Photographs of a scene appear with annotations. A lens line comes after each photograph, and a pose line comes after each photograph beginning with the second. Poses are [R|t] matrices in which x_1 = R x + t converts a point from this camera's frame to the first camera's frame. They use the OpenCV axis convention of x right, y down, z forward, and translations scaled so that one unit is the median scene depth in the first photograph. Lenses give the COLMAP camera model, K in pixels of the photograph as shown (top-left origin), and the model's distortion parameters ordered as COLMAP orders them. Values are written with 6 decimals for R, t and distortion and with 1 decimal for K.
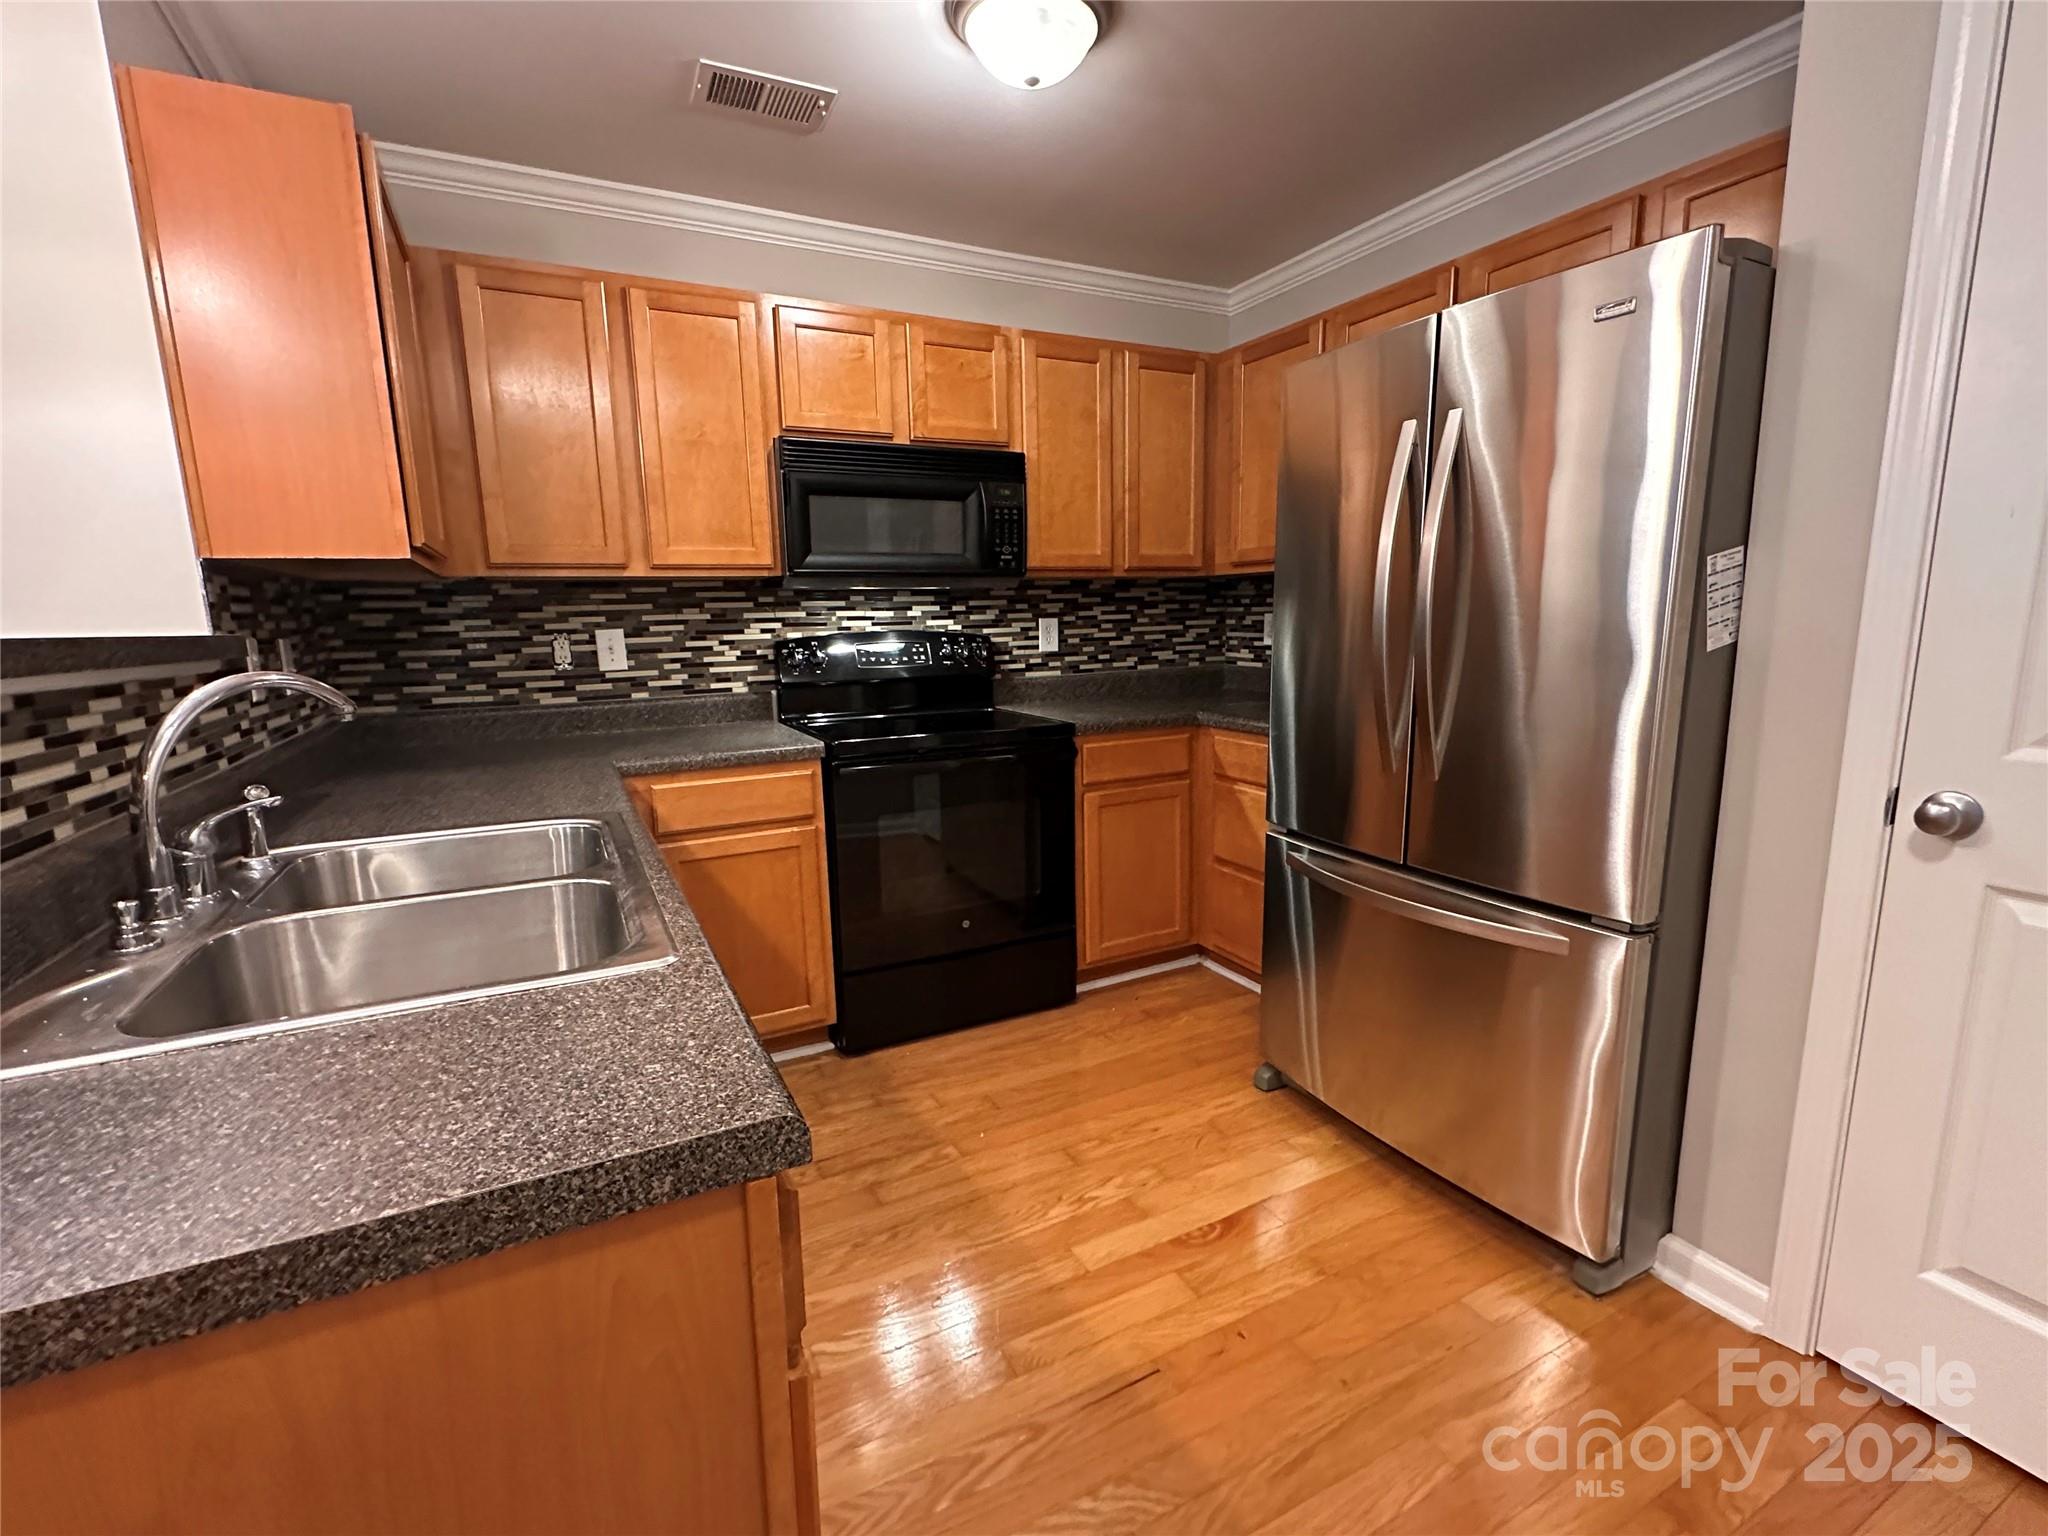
lens RADIAL K [[919.0, 0, 1024.0], [0, 919.0, 768.0], [0, 0, 1]] dist [-0.000719, -0.000437]
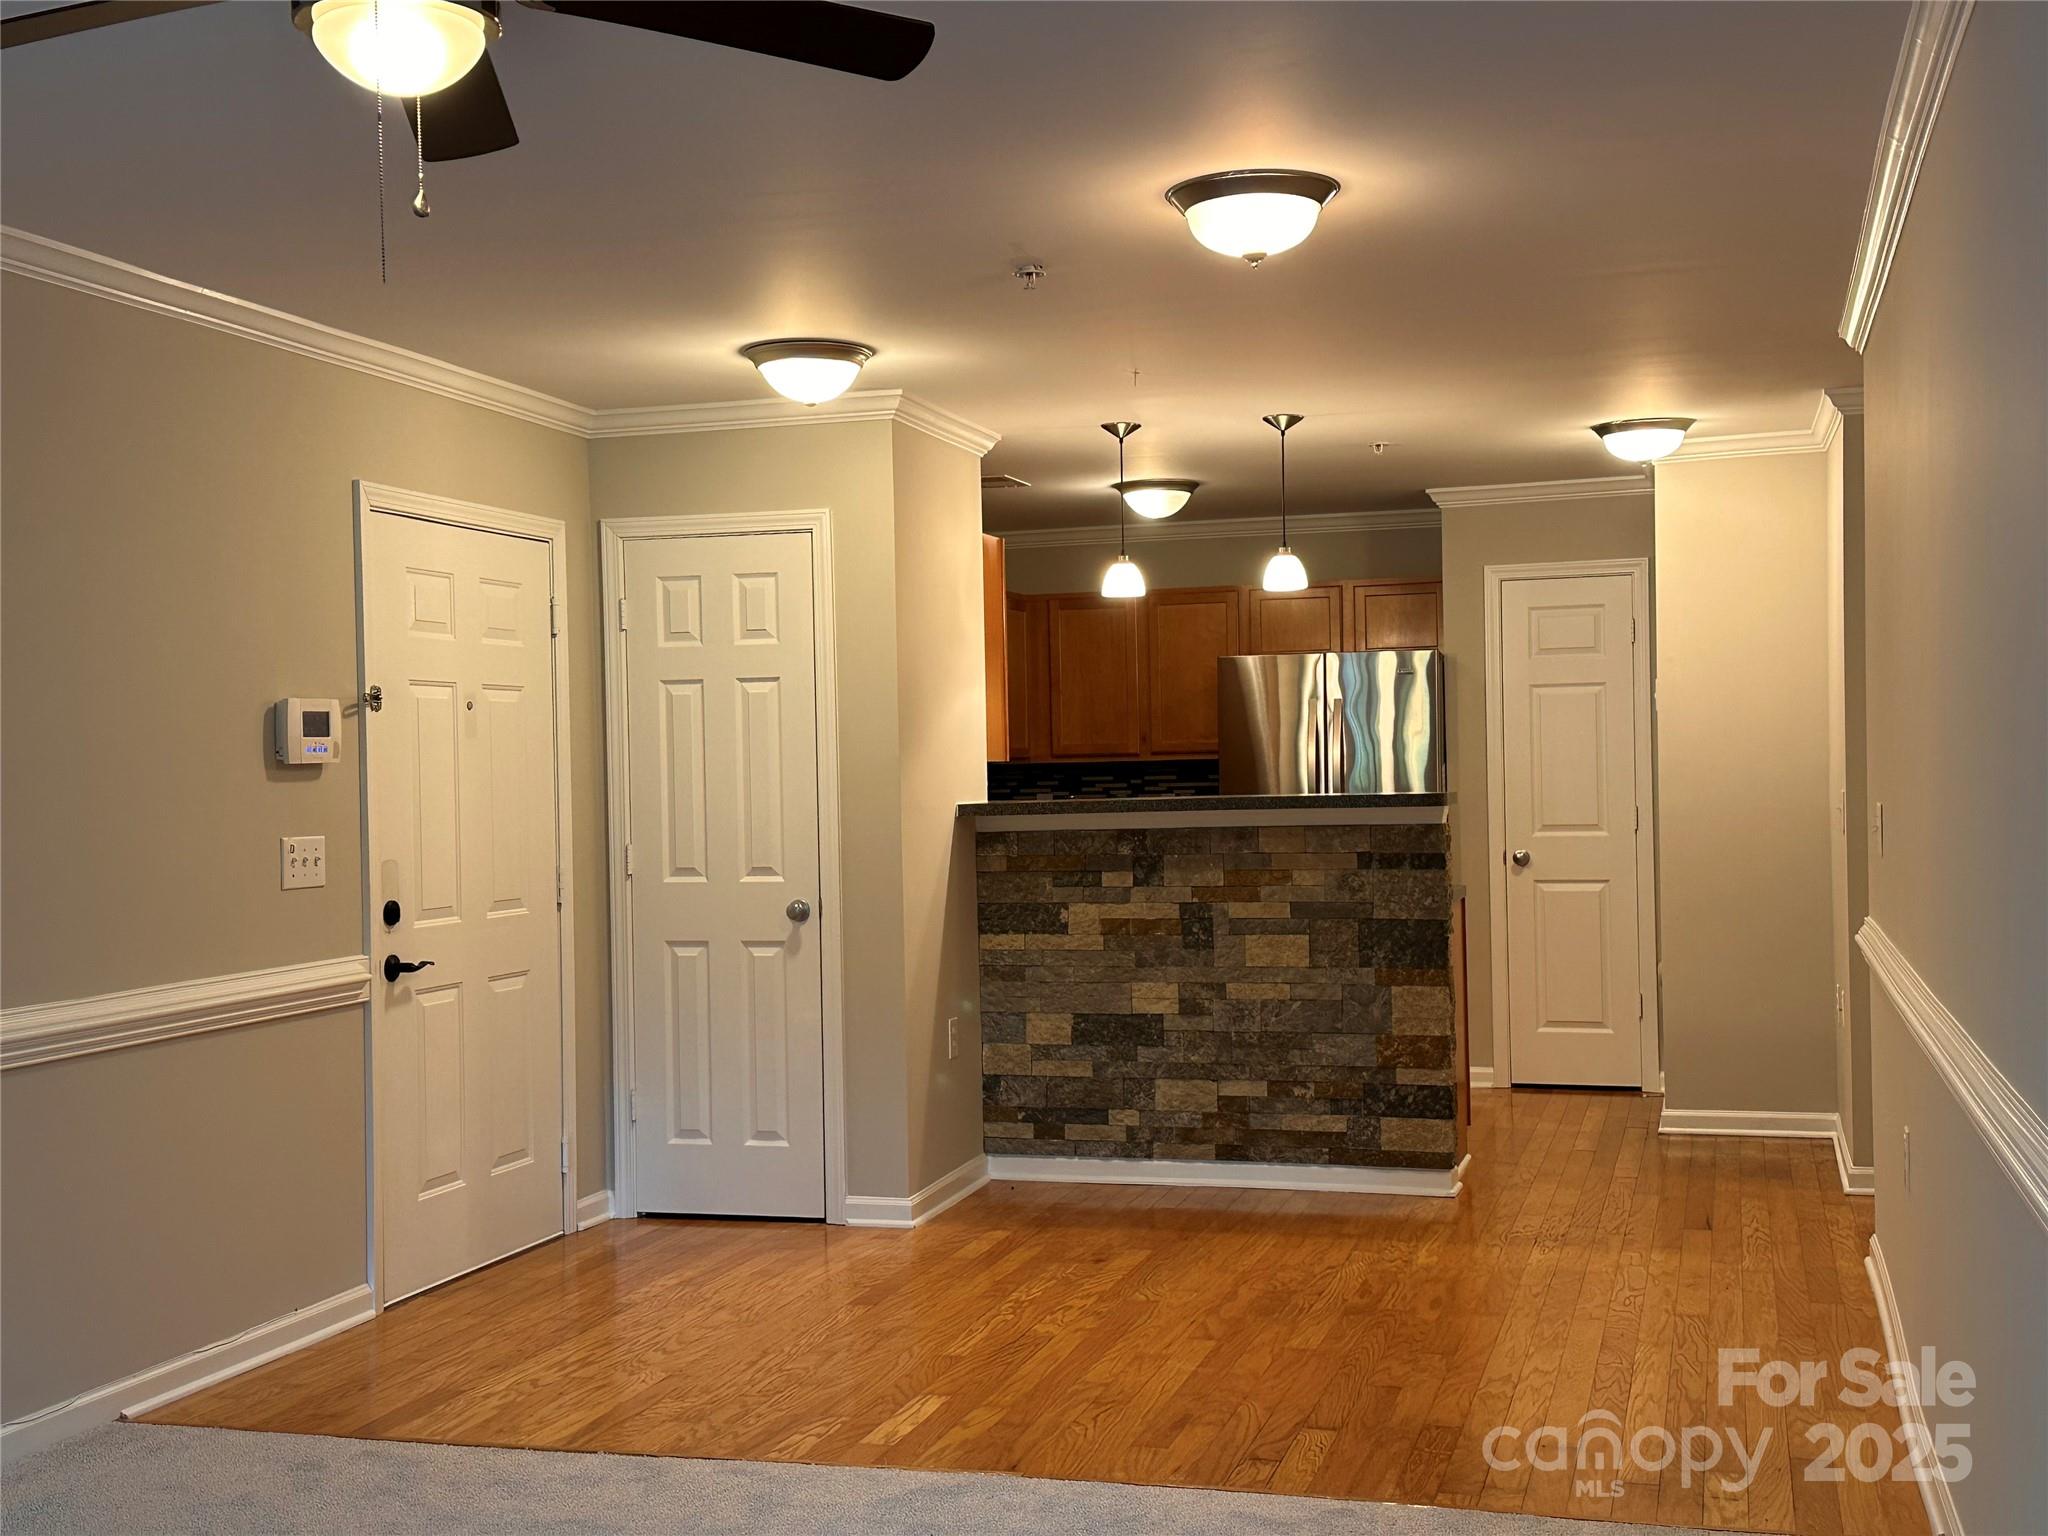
lens RADIAL K [[2358.3, 0, 1066.9], [0, 2358.3, 769.4], [0, 0, 1]] dist [0.243615, 0.002468]
pose [[0.679692, 0.005081, 0.733480, -2.563260], [0.130157, 0.983271, -0.127424, 0.257164], [-0.721857, 0.182077, 0.667660, -1.416312]]
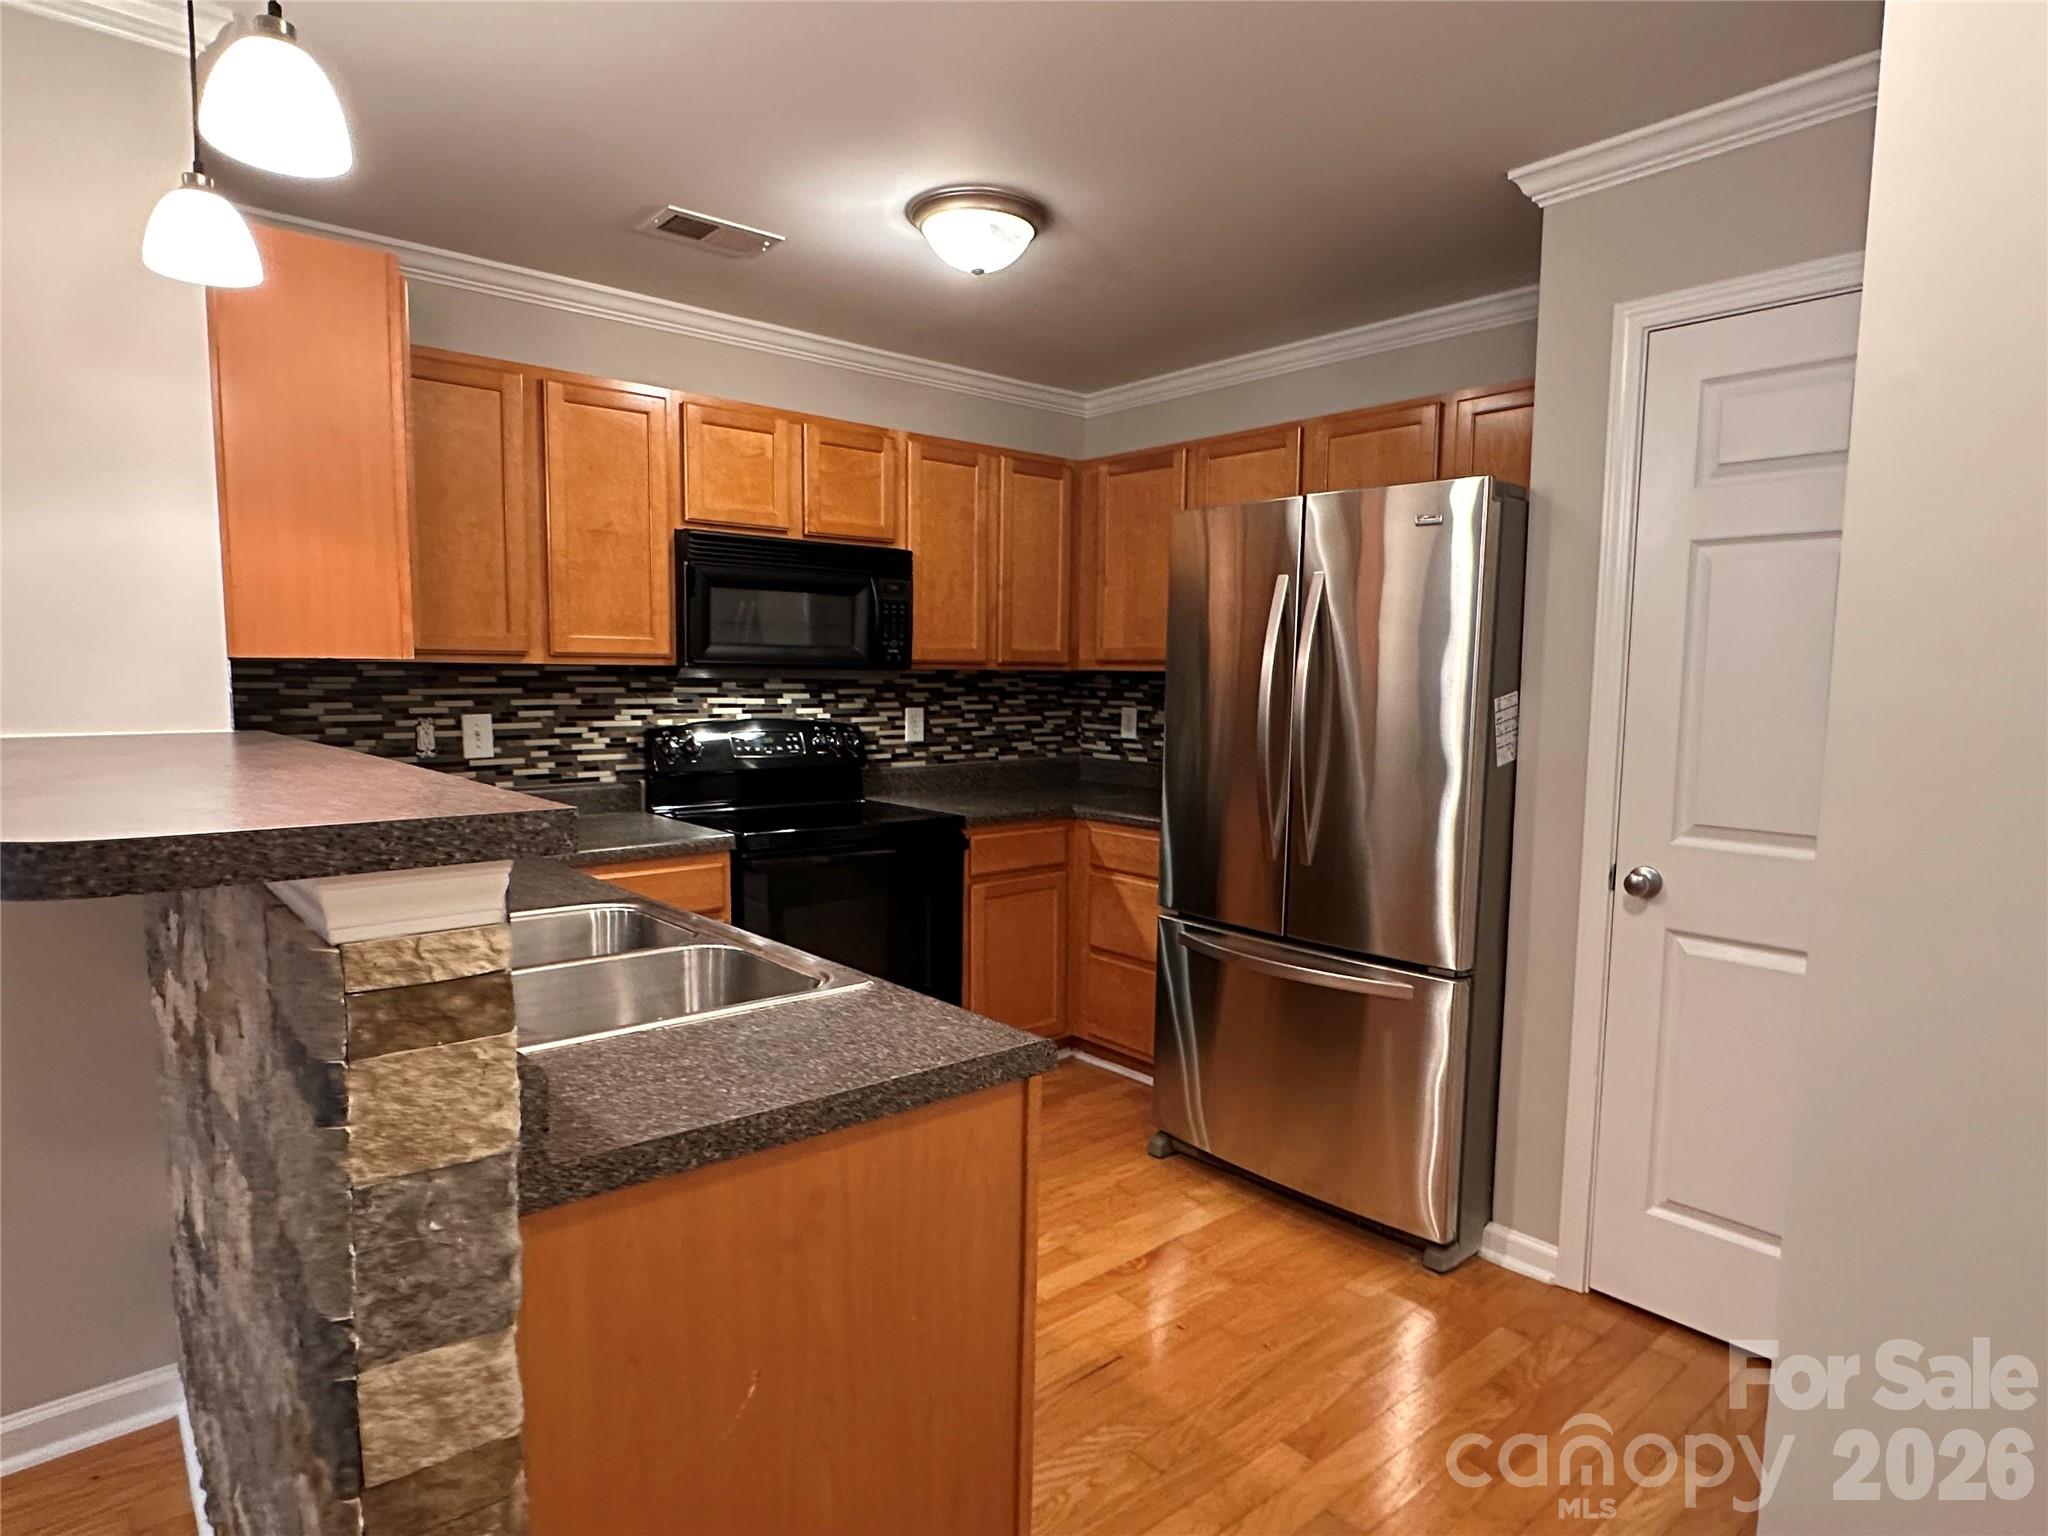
lens RADIAL K [[1170.4, 0, 1023.4], [0, 1170.4, 780.5], [0, 0, 1]] dist [0.001017, 0.000715]
pose [[0.971402, 0.009612, 0.237245, -0.193957], [0.008205, 0.997225, -0.073998, 0.009231], [-0.237297, 0.073829, 0.968627, -0.283475]]
